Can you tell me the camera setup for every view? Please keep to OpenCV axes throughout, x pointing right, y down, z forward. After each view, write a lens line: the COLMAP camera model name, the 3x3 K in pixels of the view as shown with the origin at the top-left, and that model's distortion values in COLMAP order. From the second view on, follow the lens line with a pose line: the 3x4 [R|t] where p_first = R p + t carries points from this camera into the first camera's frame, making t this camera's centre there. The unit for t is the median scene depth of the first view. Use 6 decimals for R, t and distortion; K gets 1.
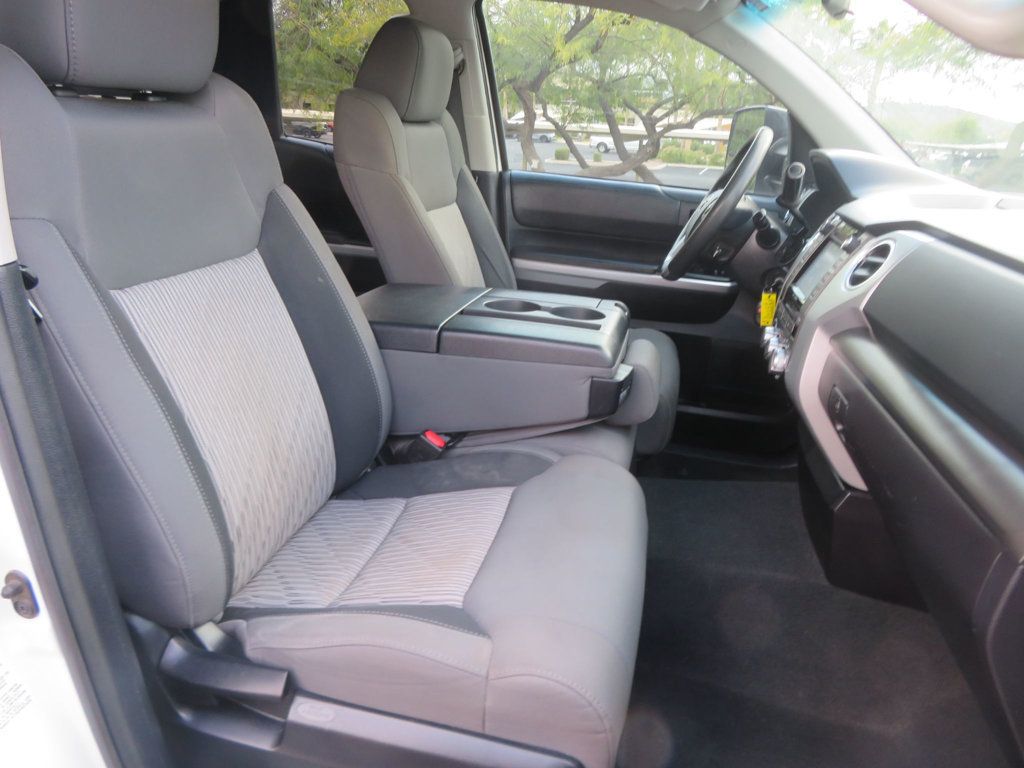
lens RADIAL K [[742.8, 0, 507.5], [0, 742.8, 386.1], [0, 0, 1]] dist [-0.004376, 0.009184]
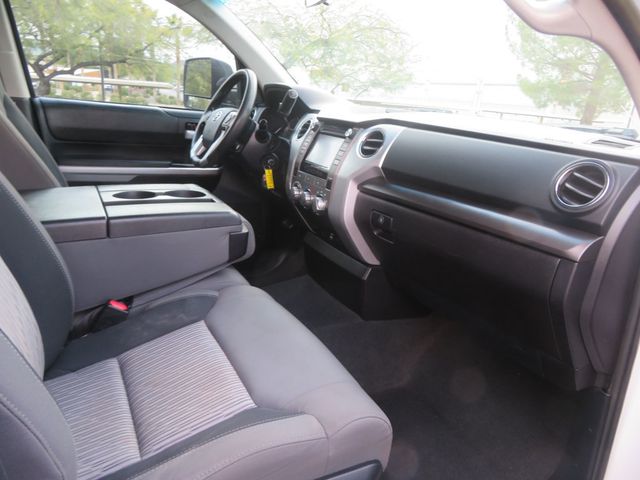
lens RADIAL K [[464.3, 0, 321.5], [0, 464.3, 239.3], [0, 0, 1]] dist [-0.004376, 0.009184]
pose [[0.753499, -0.190692, 0.629187, -0.315941], [0.189209, 0.979421, 0.070248, -0.028779], [-0.629635, 0.066116, 0.774073, 0.169814]]
